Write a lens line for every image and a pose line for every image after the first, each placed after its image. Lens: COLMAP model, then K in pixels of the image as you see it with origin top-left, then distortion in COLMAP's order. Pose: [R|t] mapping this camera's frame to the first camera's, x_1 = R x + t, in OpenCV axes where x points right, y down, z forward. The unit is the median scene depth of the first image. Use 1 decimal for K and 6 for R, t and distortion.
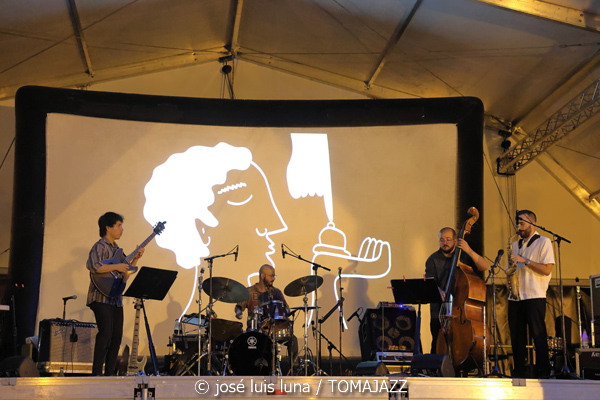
lens RADIAL K [[1146.9, 0, 300.0], [0, 1146.9, 200.0], [0, 0, 1]] dist [0.289301, -0.171780]
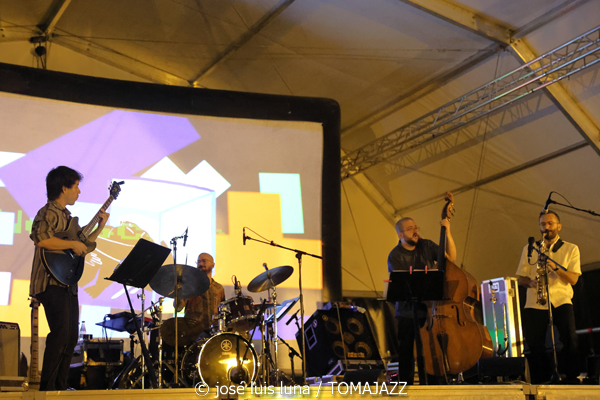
lens RADIAL K [[984.1, 0, 300.0], [0, 984.1, 200.0], [0, 0, 1]] dist [0.101119, 0.182859]
pose [[0.932041, 0.051515, 0.358673, -0.214711], [-0.035338, 0.998047, -0.051517, 0.050380], [-0.360626, 0.035341, 0.932041, 0.314640]]
